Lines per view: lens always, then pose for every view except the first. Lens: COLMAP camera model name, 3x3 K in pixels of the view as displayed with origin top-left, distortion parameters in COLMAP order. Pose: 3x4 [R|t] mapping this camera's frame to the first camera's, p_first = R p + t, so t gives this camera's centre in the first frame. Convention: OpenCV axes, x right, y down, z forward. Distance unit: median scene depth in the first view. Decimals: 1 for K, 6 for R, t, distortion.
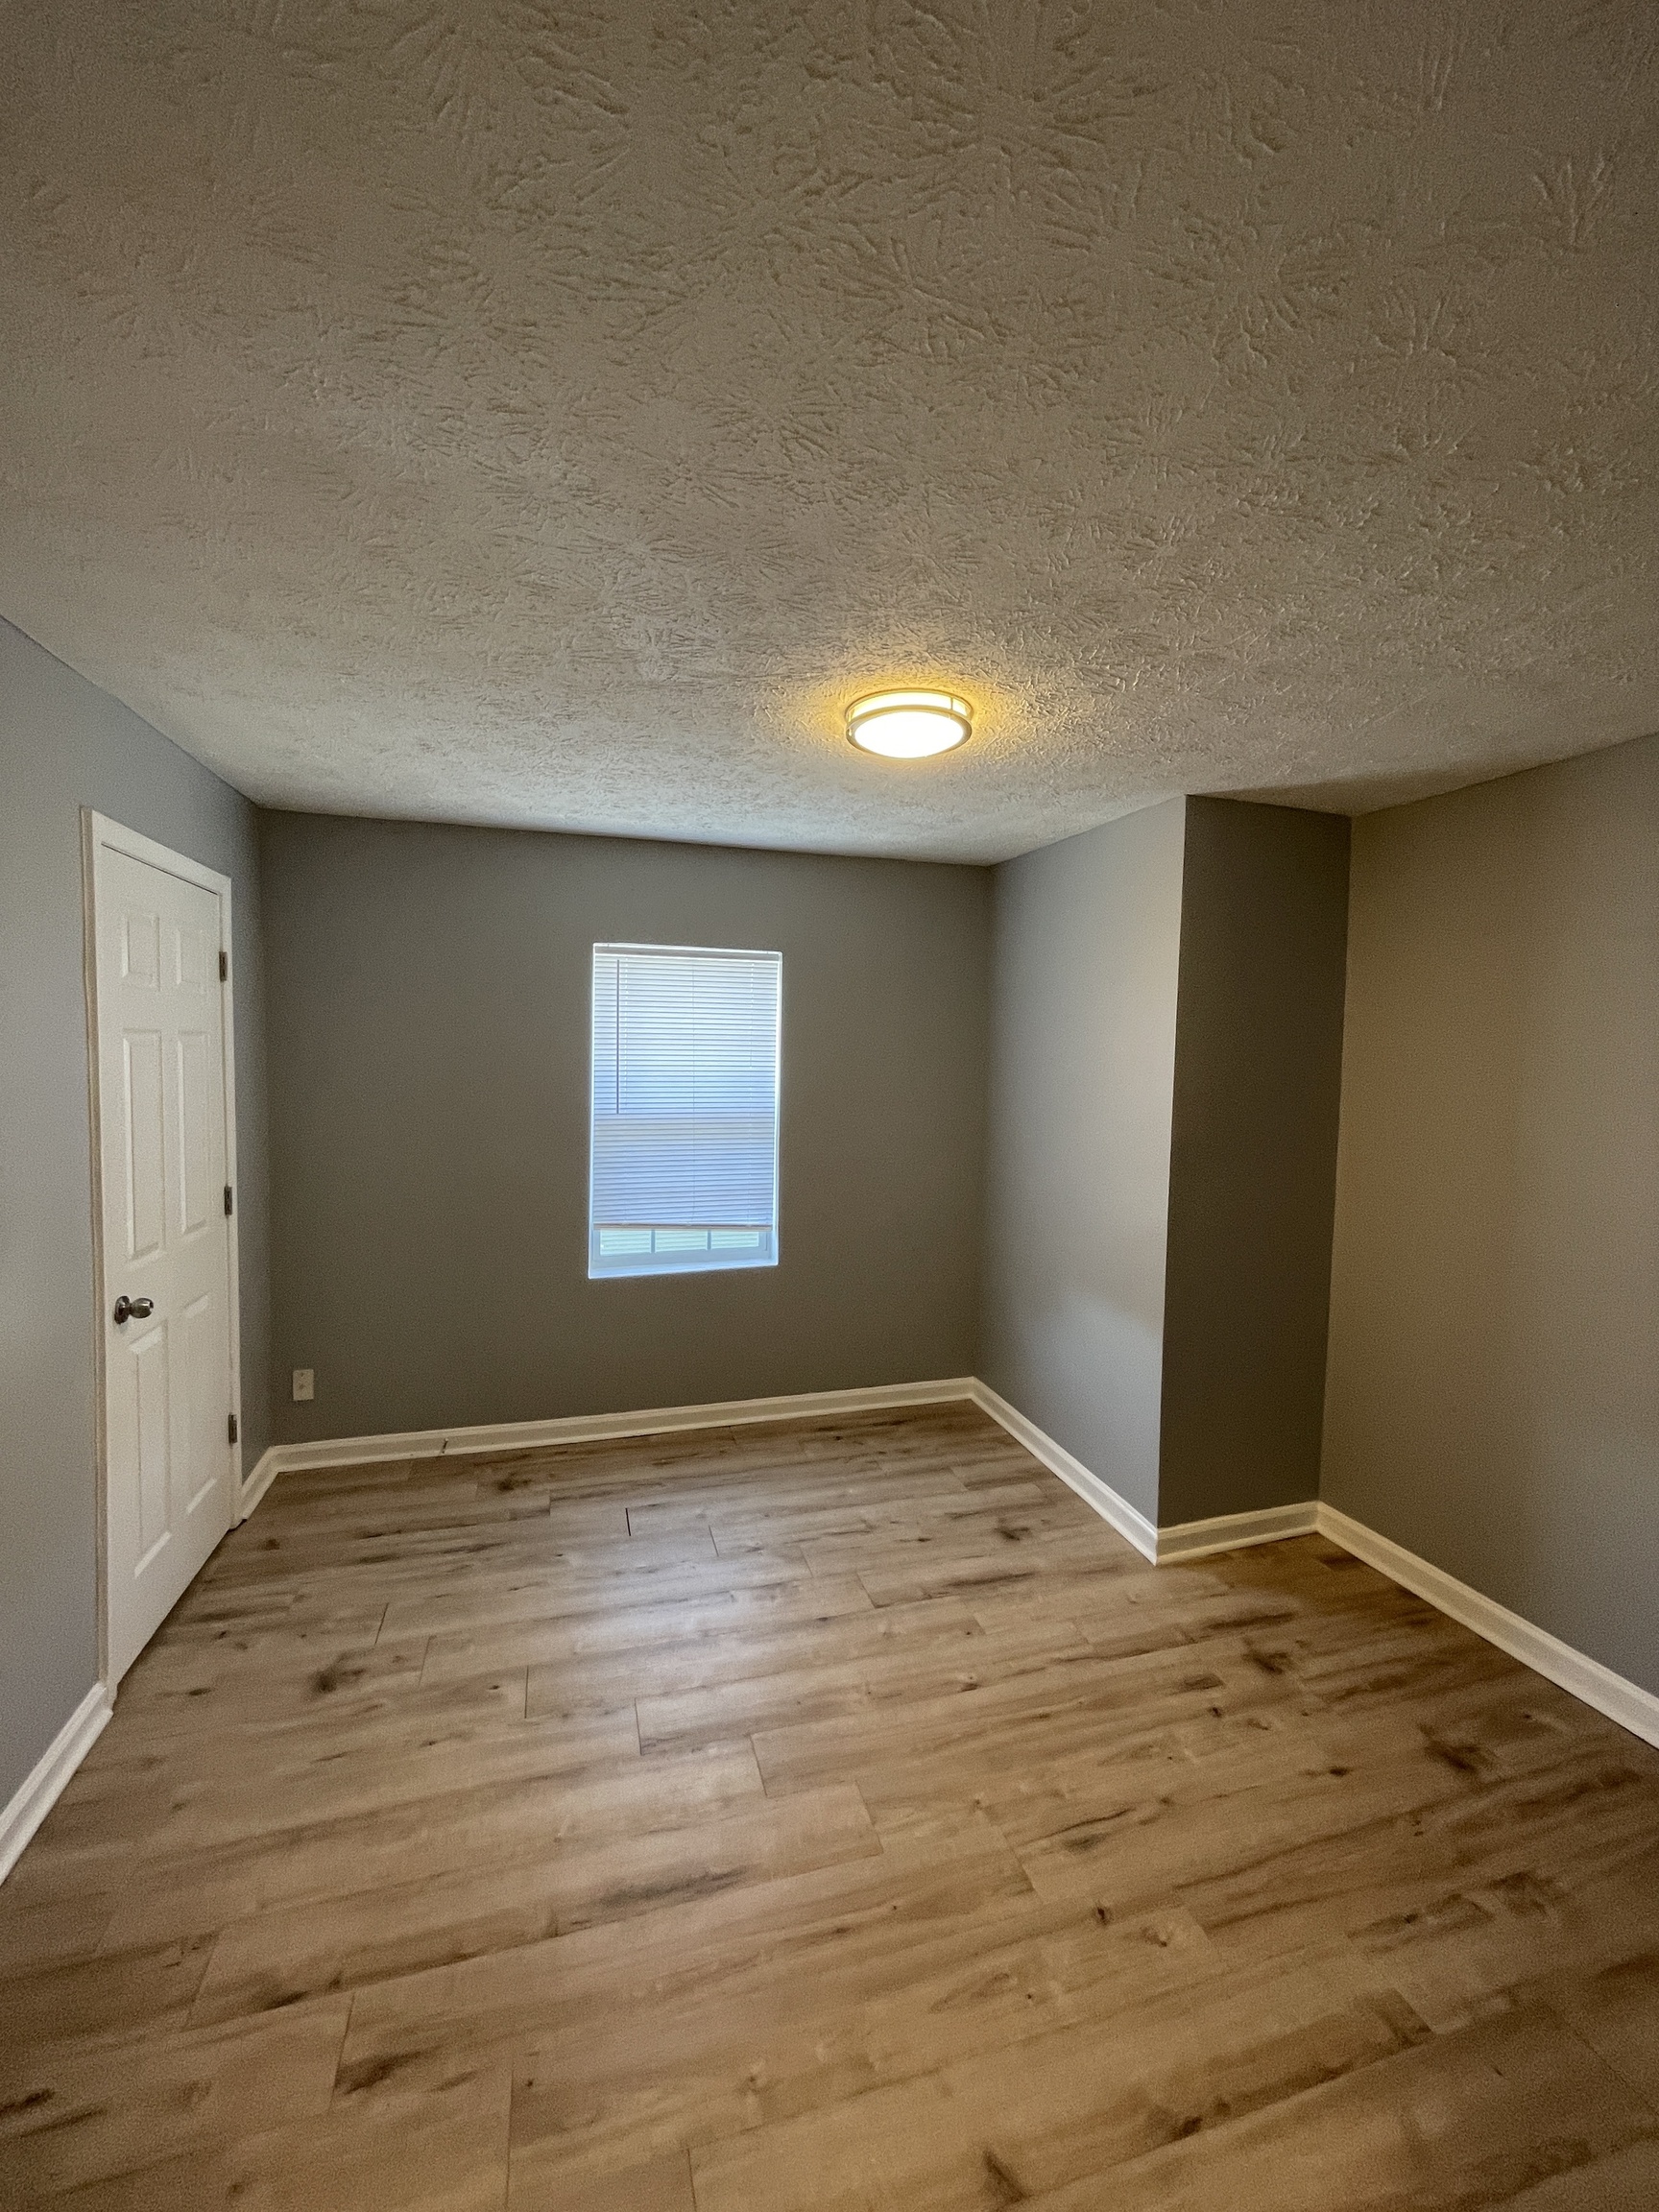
lens RADIAL K [[891.5, 0, 836.6], [0, 891.5, 1094.1], [0, 0, 1]] dist [0.003122, 0.000686]
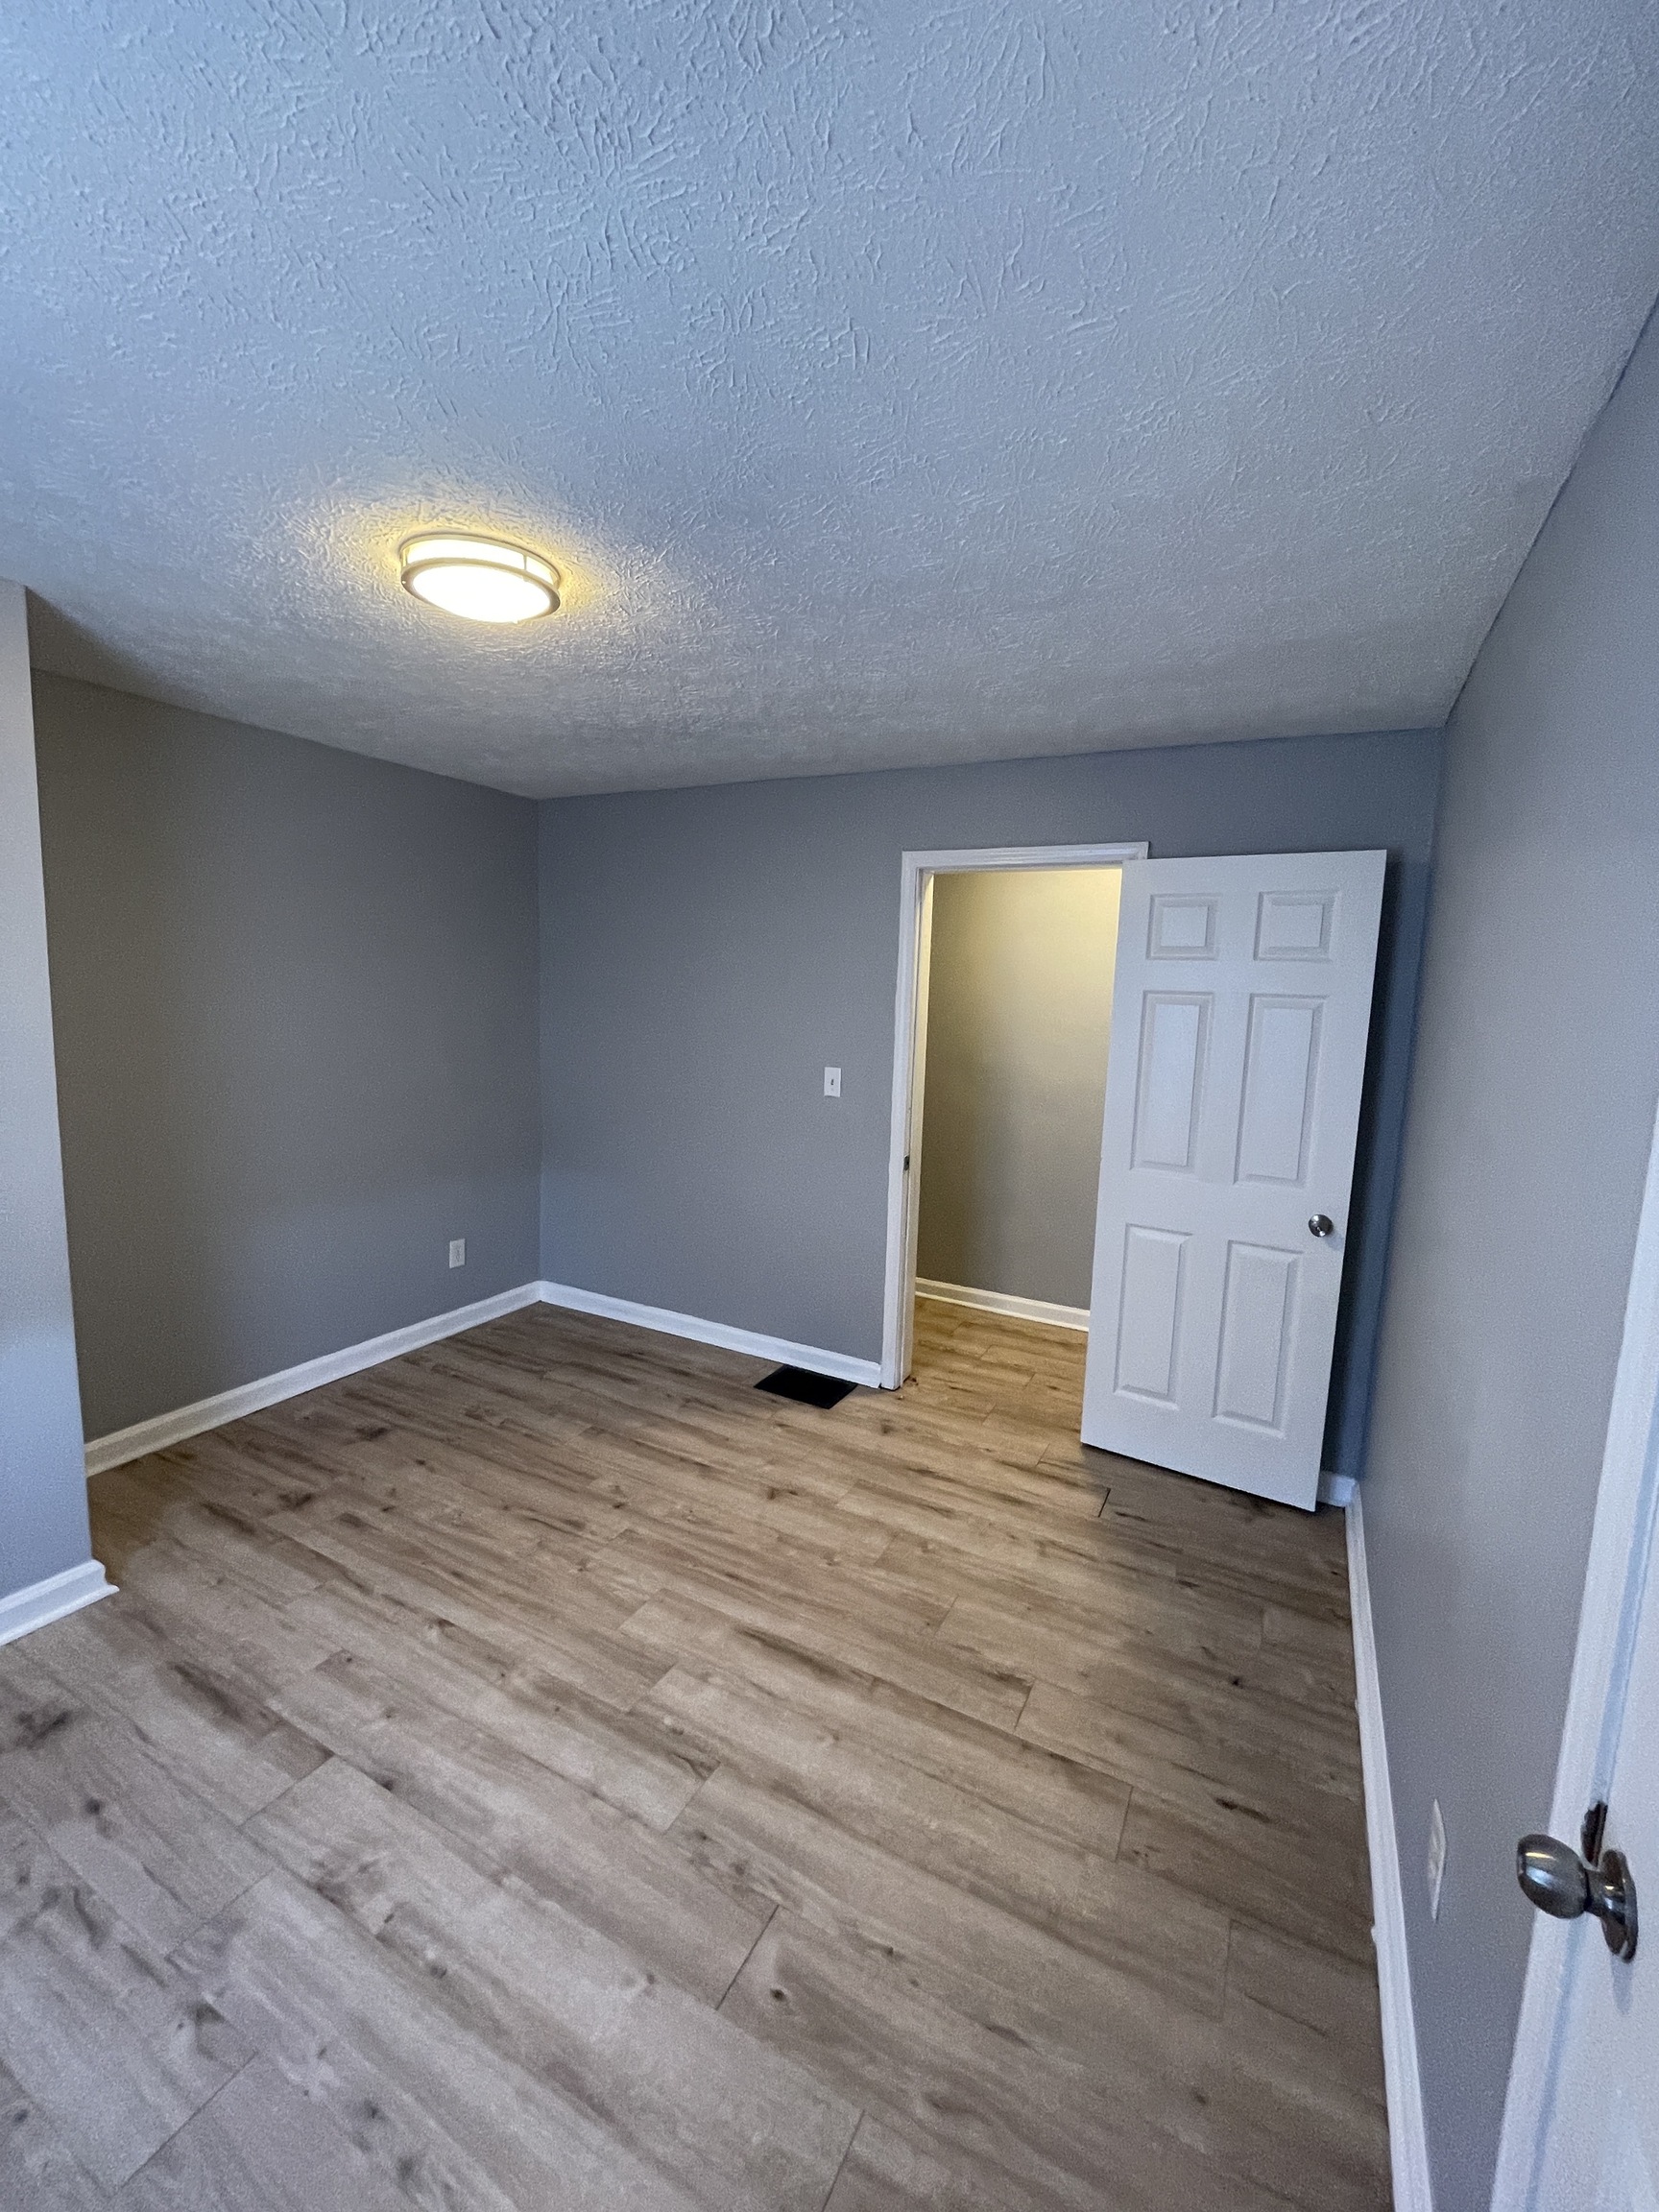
lens RADIAL K [[891.5, 0, 836.6], [0, 891.5, 1094.1], [0, 0, 1]] dist [0.003122, 0.000686]
pose [[-0.703060, -0.129044, 0.699324, -0.842606], [-0.012215, 0.985444, 0.169561, -0.081892], [-0.711025, 0.110669, -0.694403, 1.459089]]
